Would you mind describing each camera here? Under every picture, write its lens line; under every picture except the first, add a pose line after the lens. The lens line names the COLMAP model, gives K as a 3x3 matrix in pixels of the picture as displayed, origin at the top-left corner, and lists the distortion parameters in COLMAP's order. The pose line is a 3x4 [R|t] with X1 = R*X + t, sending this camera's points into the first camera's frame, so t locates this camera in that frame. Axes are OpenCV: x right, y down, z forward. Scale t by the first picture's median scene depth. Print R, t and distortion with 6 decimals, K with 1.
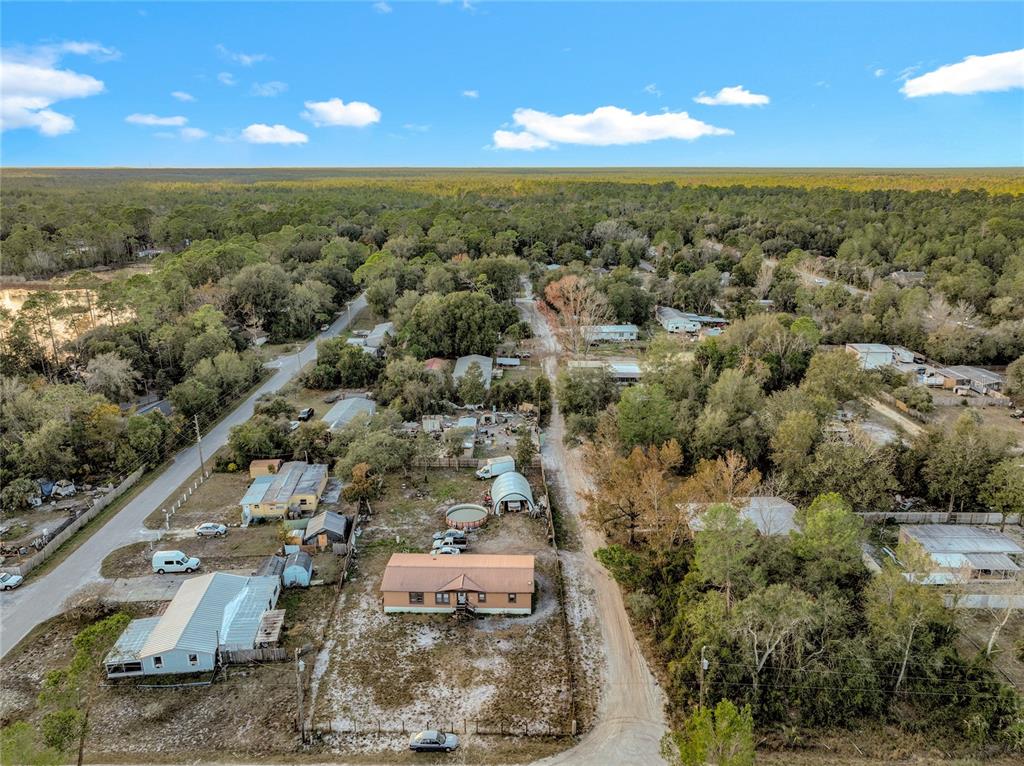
lens RADIAL K [[720.9, 0, 512.0], [0, 720.9, 383.0], [0, 0, 1]] dist [0.003336, -0.000185]
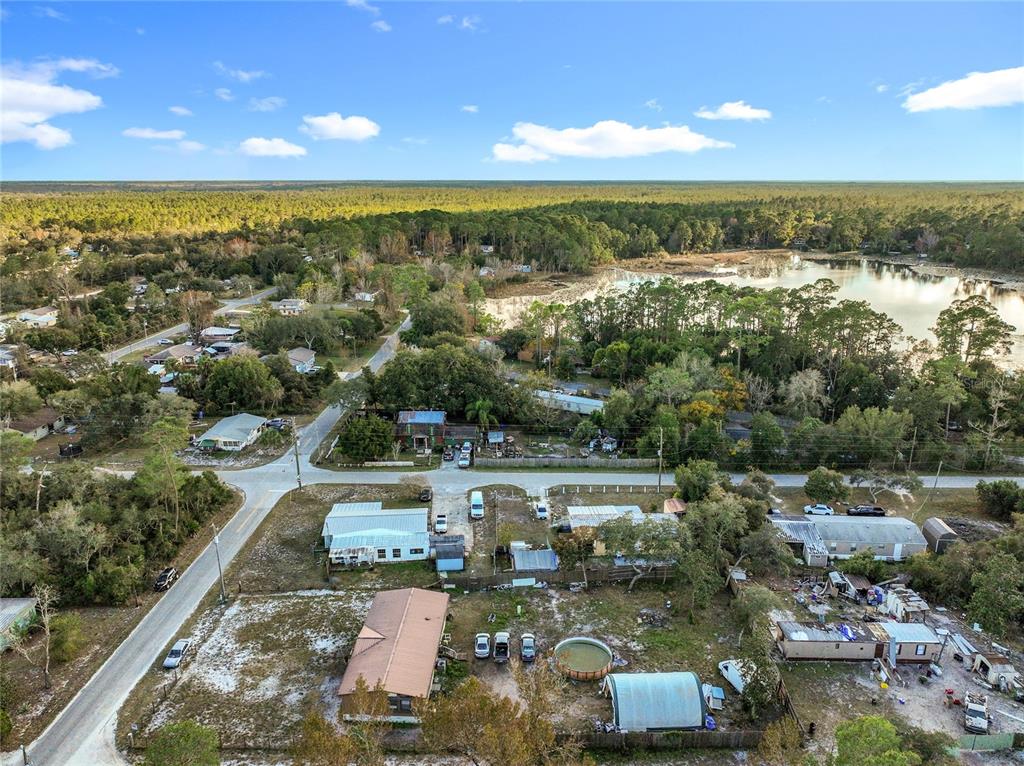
lens RADIAL K [[742.4, 0, 521.2], [0, 742.4, 335.3], [0, 0, 1]] dist [-0.005801, -0.000567]
pose [[-0.000143, 0.208363, -0.978052, 0.829395], [-0.291536, 0.935556, 0.199352, -0.346197], [0.956560, 0.285165, 0.060612, 1.108613]]
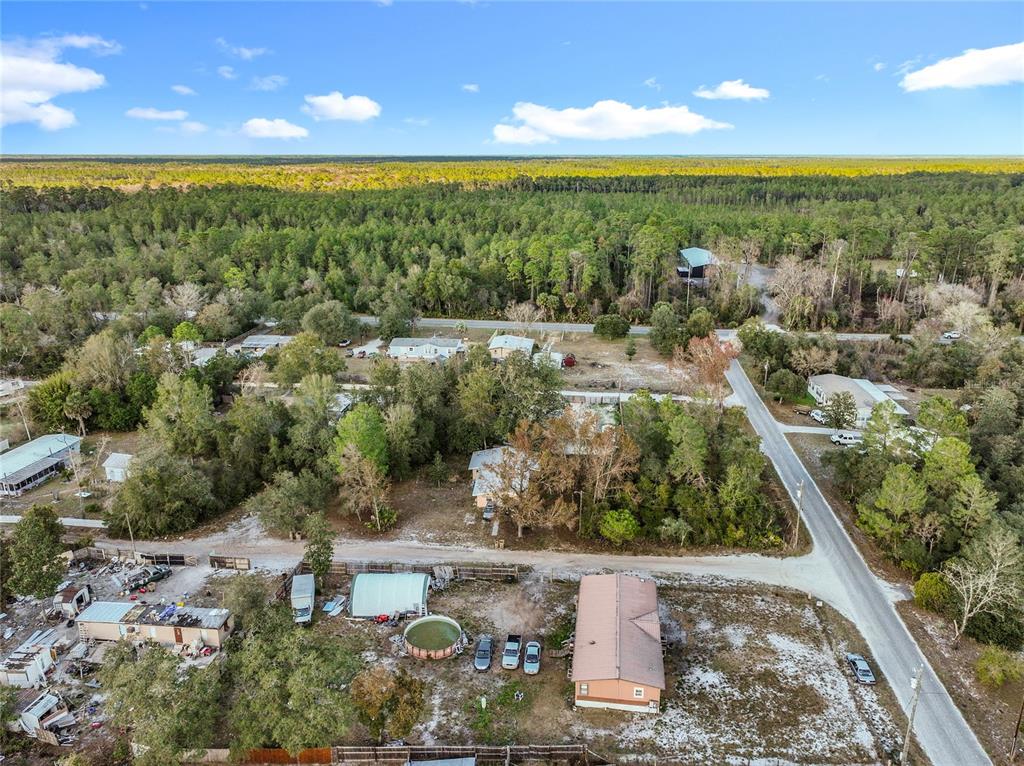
lens RADIAL K [[746.4, 0, 511.4], [0, 746.4, 336.0], [0, 0, 1]] dist [0.006562, 0.007858]
pose [[0.114362, -0.237165, 0.964715, -0.978884], [0.290125, 0.936725, 0.195891, -0.309414], [-0.950131, 0.257485, 0.175933, 0.987010]]
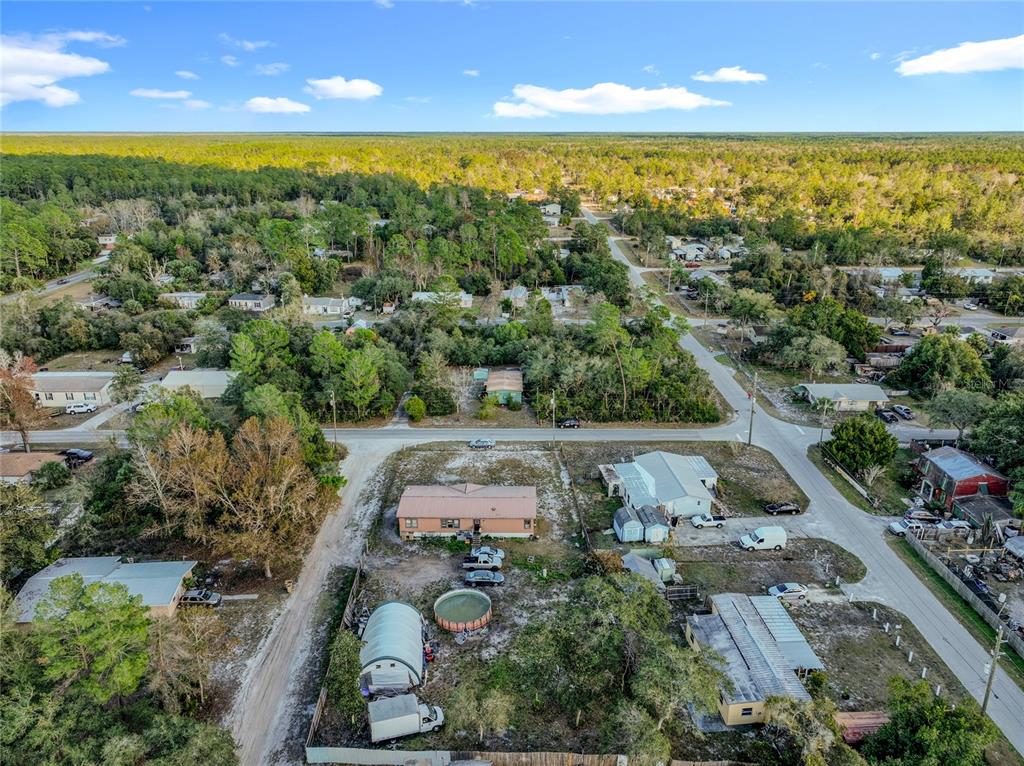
lens RADIAL K [[742.4, 0, 521.2], [0, 742.4, 335.3], [0, 0, 1]] dist [-0.005801, -0.000567]
pose [[-0.999956, 0.002908, -0.008909, -0.160517], [-0.002315, 0.844521, 0.535518, -0.628829], [0.009081, 0.535515, -0.844477, 2.055552]]
